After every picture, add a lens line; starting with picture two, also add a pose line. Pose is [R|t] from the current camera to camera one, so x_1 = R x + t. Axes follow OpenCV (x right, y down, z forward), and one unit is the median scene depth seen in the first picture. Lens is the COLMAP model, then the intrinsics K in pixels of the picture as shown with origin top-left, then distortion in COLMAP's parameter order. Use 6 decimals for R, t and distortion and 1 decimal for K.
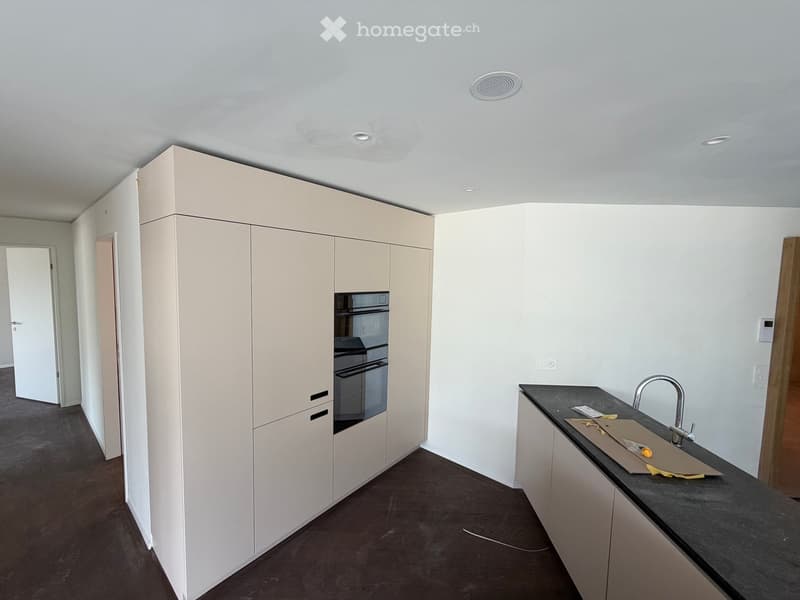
lens RADIAL K [[322.6, 0, 401.1], [0, 322.6, 300.9], [0, 0, 1]] dist [0.006849, 0.001198]
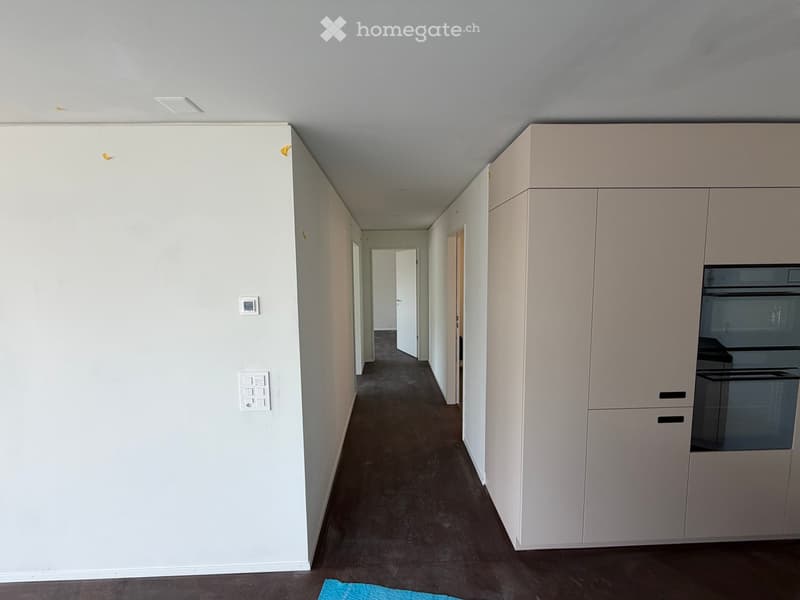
lens RADIAL K [[322.6, 0, 401.6], [0, 322.6, 303.7], [0, 0, 1]] dist [0.006849, 0.001198]
pose [[0.676723, 0.047981, -0.734673, -0.111482], [-0.034529, 0.998844, 0.033428, 0.056607], [0.735428, 0.002747, 0.677598, -0.021565]]
